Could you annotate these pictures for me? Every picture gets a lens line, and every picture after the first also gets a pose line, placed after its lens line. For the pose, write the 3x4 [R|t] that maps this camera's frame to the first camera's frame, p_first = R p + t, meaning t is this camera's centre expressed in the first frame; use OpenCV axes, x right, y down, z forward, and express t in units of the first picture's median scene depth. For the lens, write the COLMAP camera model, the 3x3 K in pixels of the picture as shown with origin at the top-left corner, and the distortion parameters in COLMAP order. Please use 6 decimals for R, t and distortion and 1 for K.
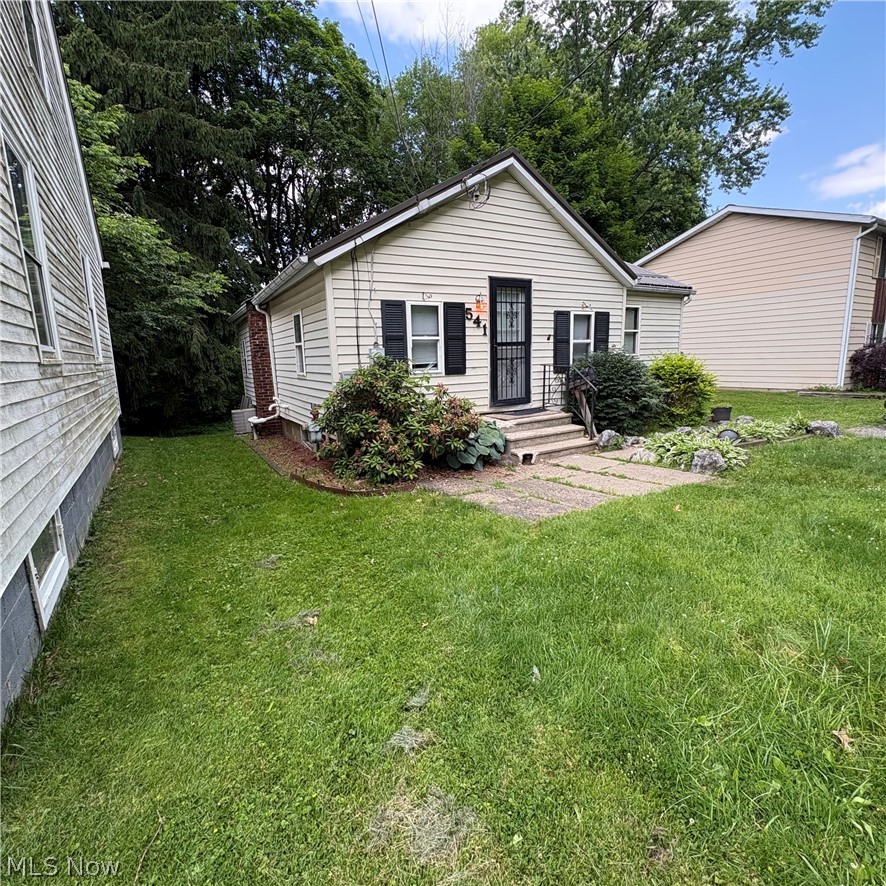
lens RADIAL K [[479.3, 0, 437.9], [0, 479.3, 440.9], [0, 0, 1]] dist [-0.019903, -0.000551]
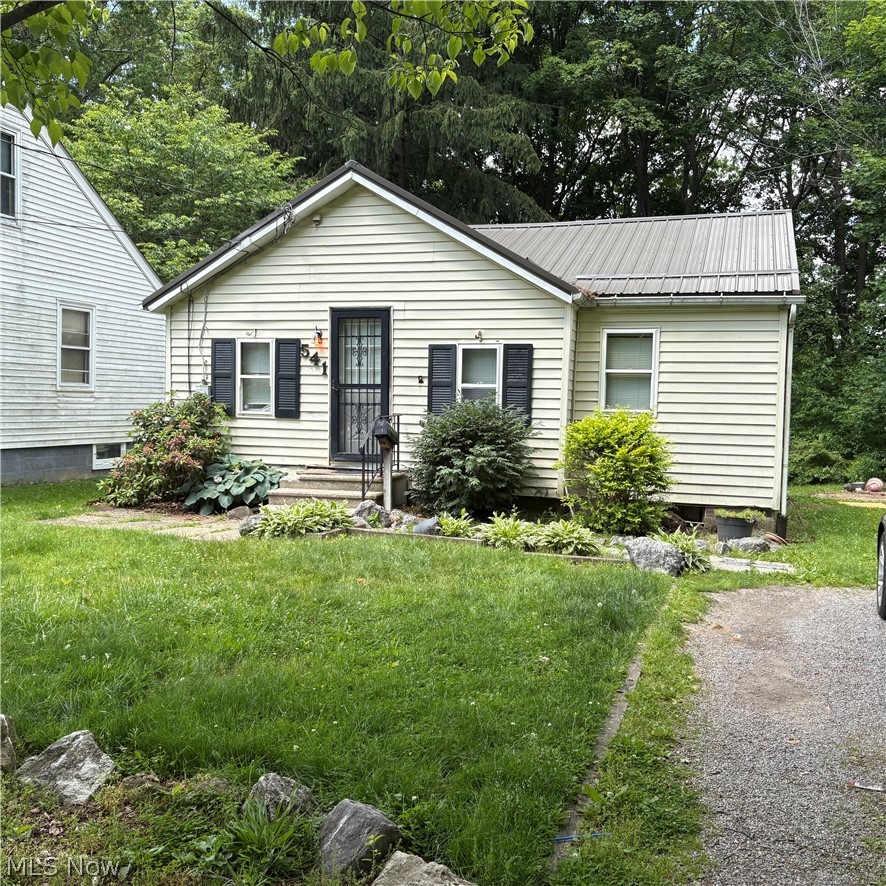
lens RADIAL K [[909.1, 0, 449.0], [0, 909.1, 447.6], [0, 0, 1]] dist [0.011075, 0.000000]
pose [[0.665290, 0.078231, -0.742475, 1.442561], [-0.173907, 0.983377, -0.052214, -0.048541], [0.726048, 0.163859, 0.667836, 0.104443]]
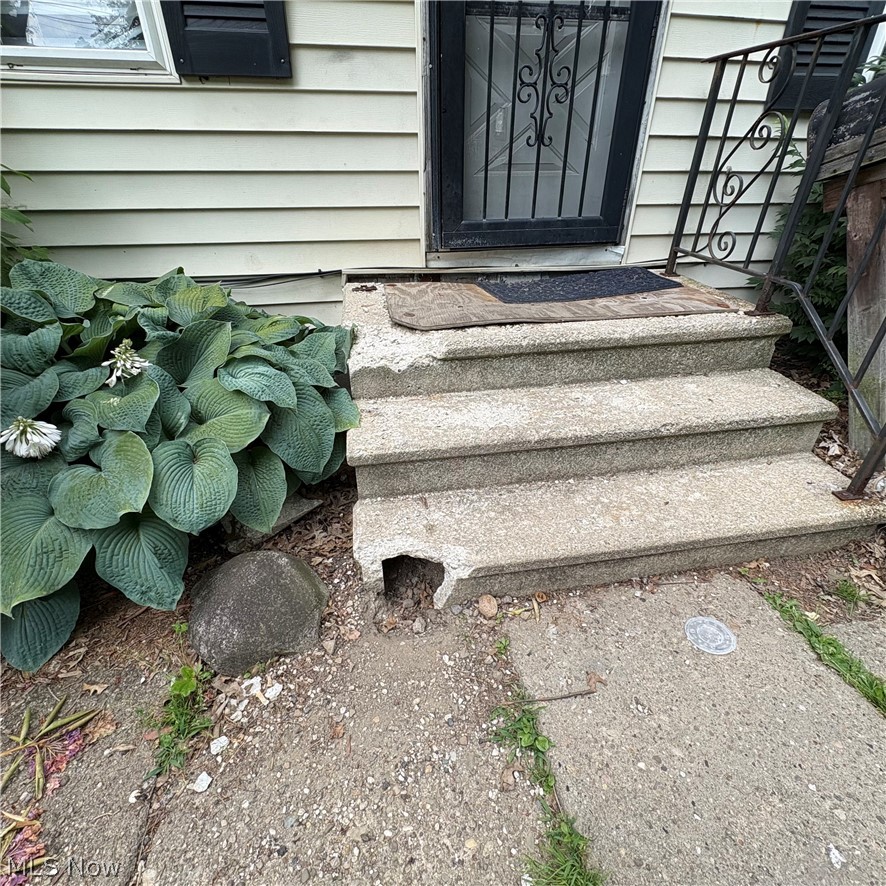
lens RADIAL K [[479.3, 0, 434.4], [0, 479.3, 448.0], [0, 0, 1]] dist [-0.019903, -0.000551]
pose [[0.936652, 0.202795, -0.285583, 0.210510], [-0.091370, 0.928576, 0.359718, -0.066572], [0.338135, -0.310837, 0.888282, 0.764876]]
